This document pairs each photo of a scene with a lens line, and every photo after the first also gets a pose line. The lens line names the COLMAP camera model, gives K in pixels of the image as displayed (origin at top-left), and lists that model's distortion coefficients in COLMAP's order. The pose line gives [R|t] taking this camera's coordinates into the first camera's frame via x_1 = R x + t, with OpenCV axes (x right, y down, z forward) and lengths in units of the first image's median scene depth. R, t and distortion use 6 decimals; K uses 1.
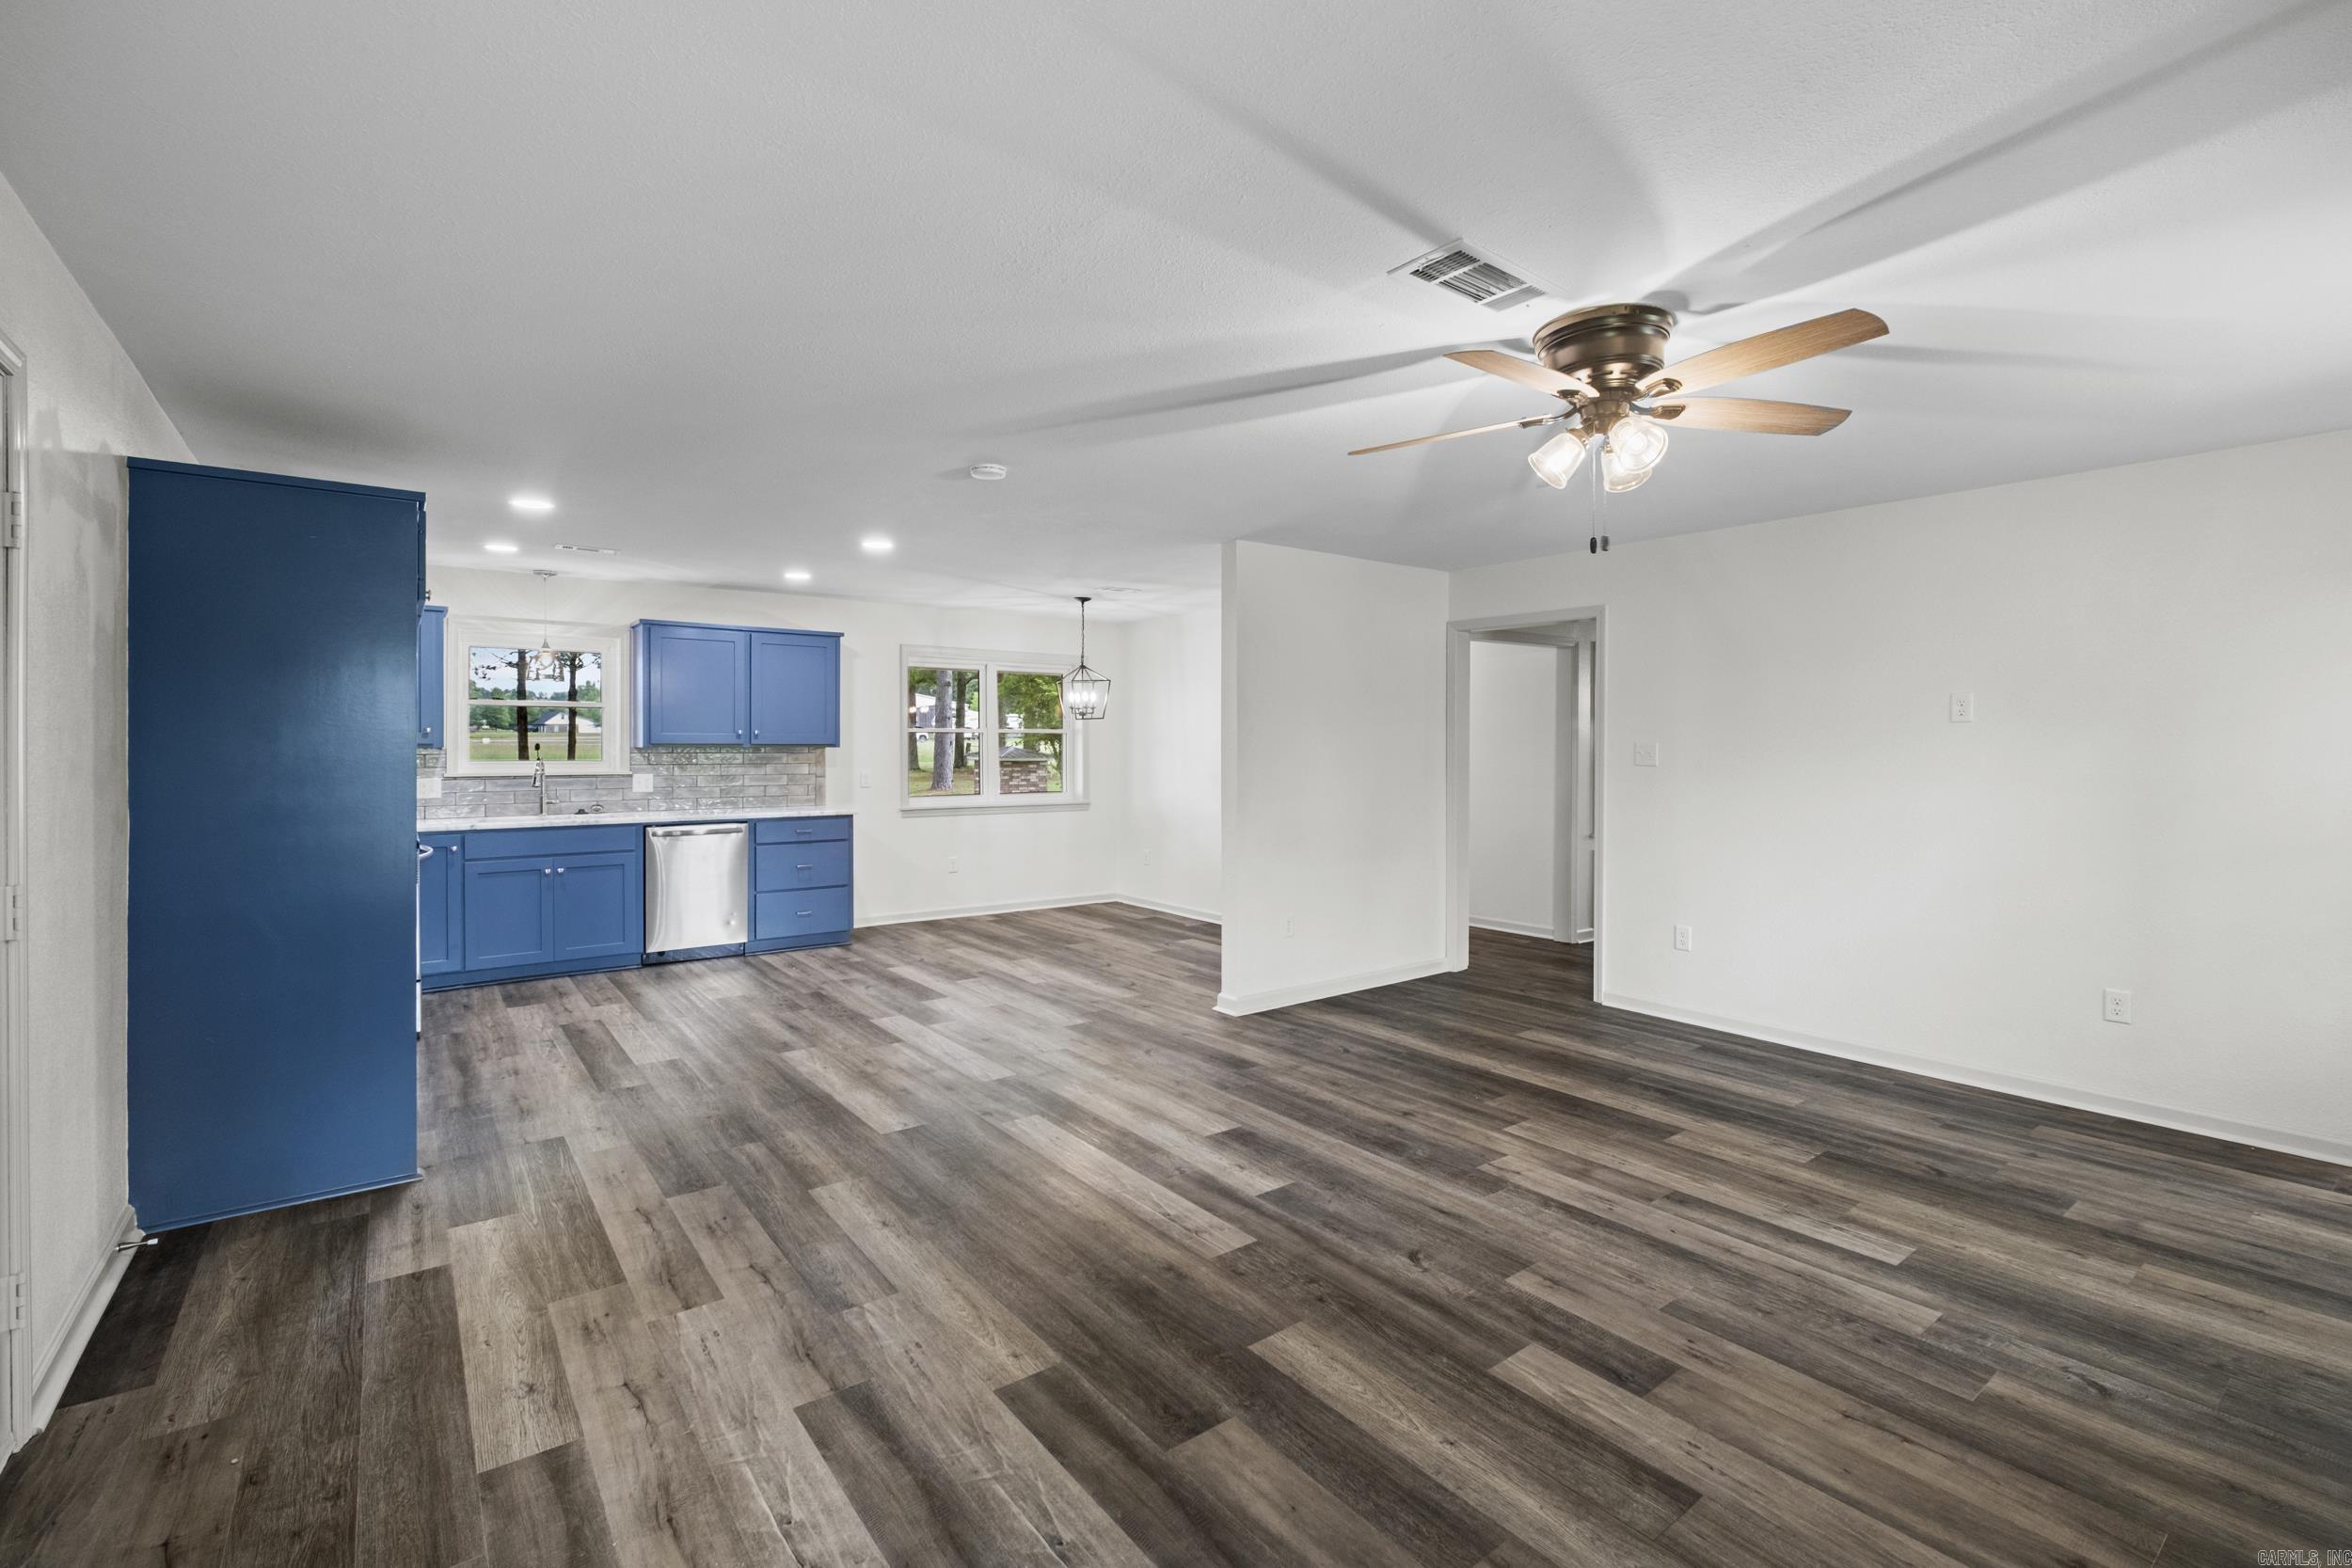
lens RADIAL K [[1024.3, 0, 1179.8], [0, 1024.3, 766.9], [0, 0, 1]] dist [-0.007753, 0.000123]
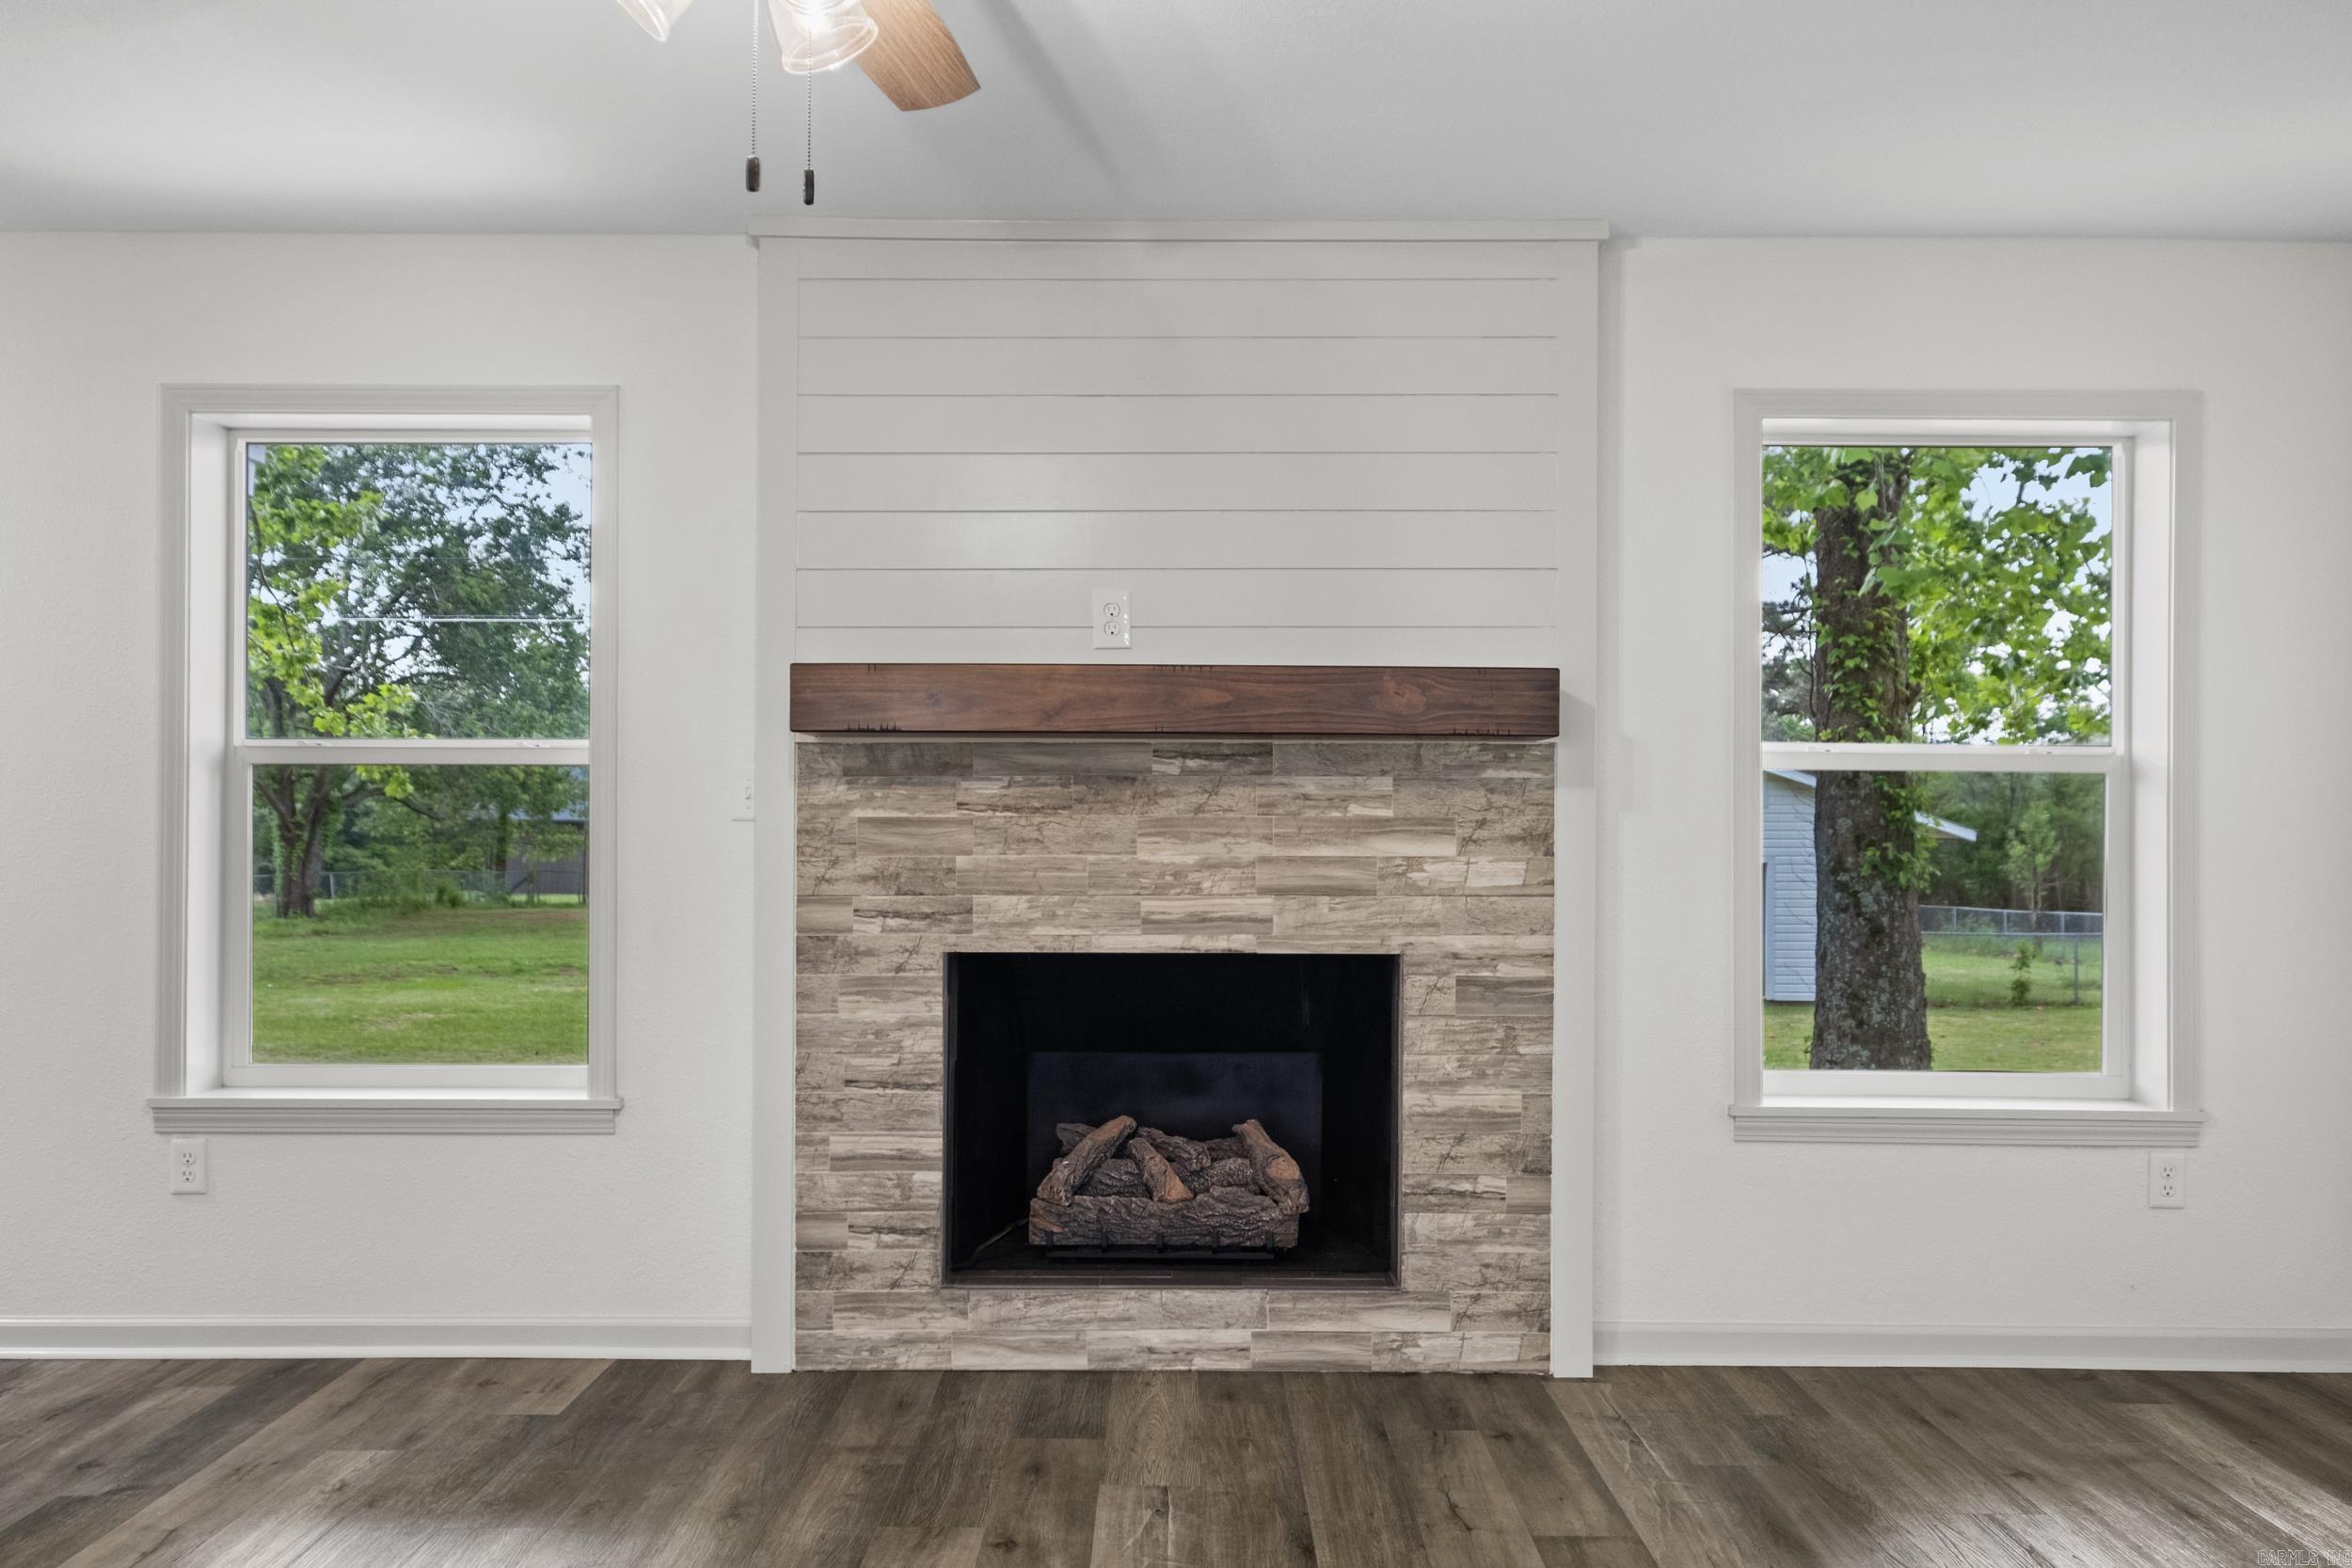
lens RADIAL K [[1907.3, 0, 1169.8], [0, 1907.3, 822.4], [0, 0, 1]] dist [-0.001059, 0.018956]
pose [[-0.788936, -0.004405, 0.614460, -0.162407], [0.007671, 0.999826, 0.017017, 0.034969], [-0.614428, 0.018139, -0.788765, 1.075092]]
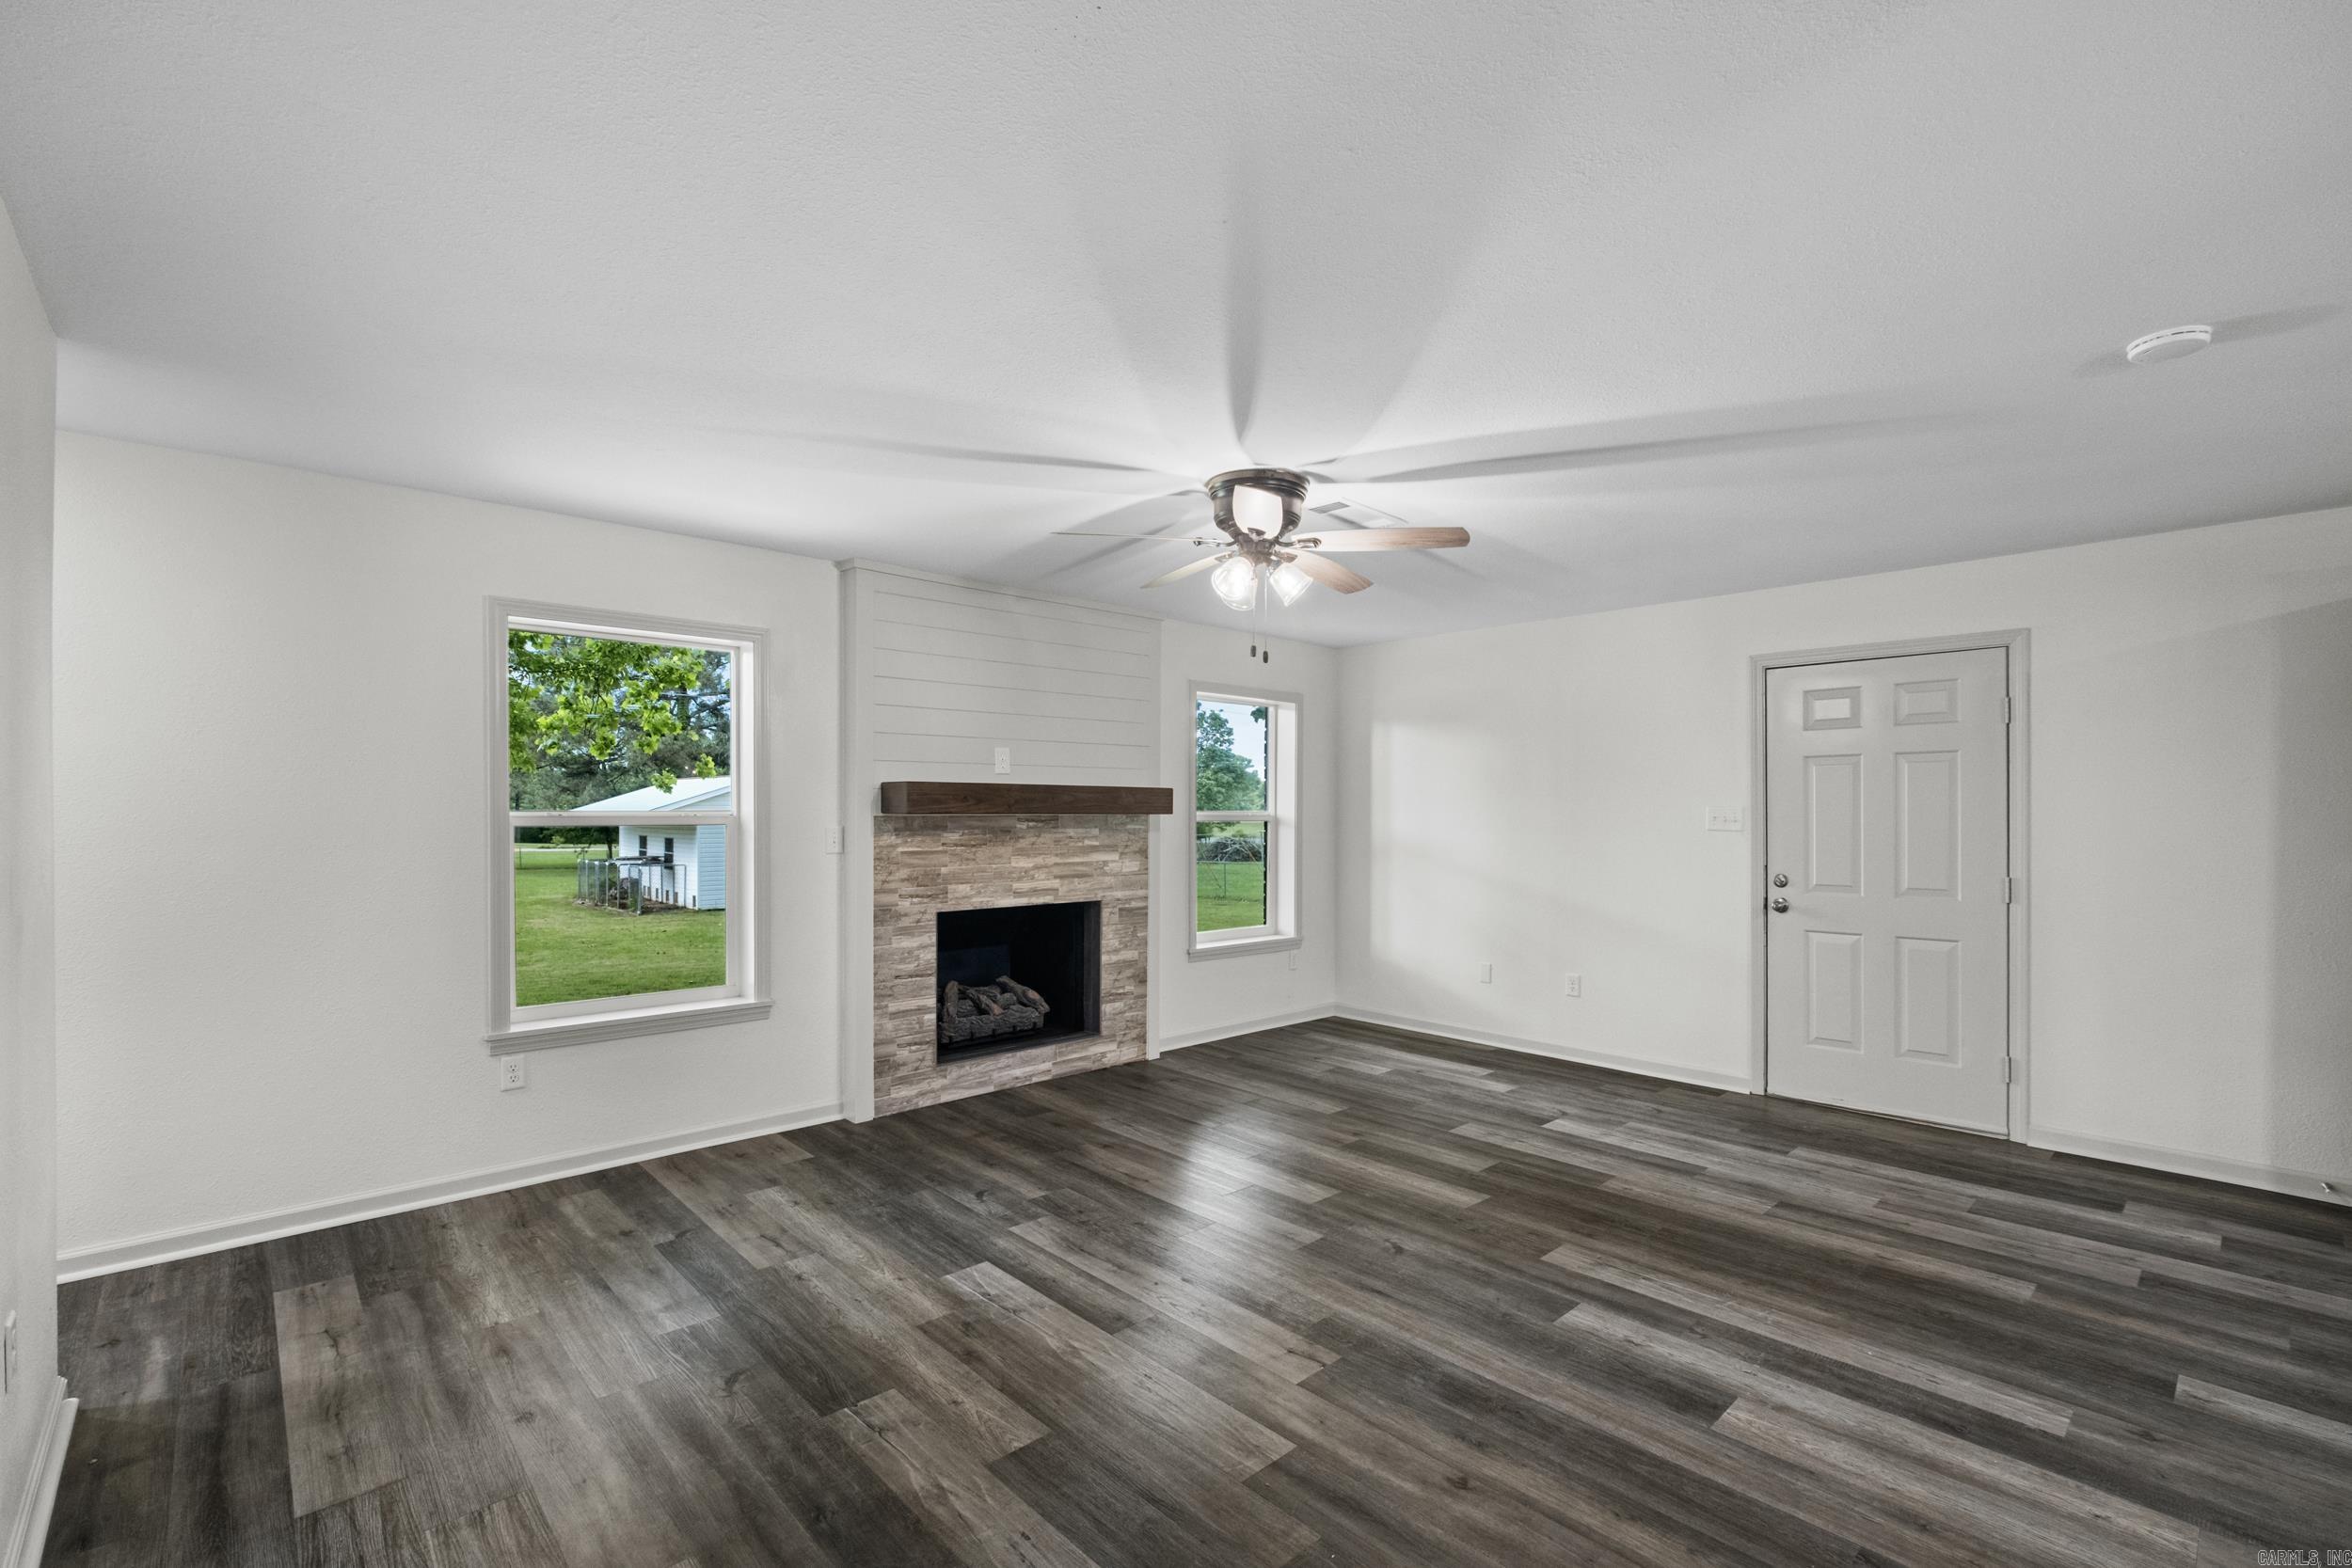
lens RADIAL K [[1024.3, 0, 1162.3], [0, 1024.3, 821.5], [0, 0, 1]] dist [-0.007753, 0.000123]
pose [[-0.996125, -0.006403, -0.087715, 0.451169], [-0.009381, 0.999392, 0.033584, -0.031944], [0.087446, 0.034277, -0.995579, 1.587181]]
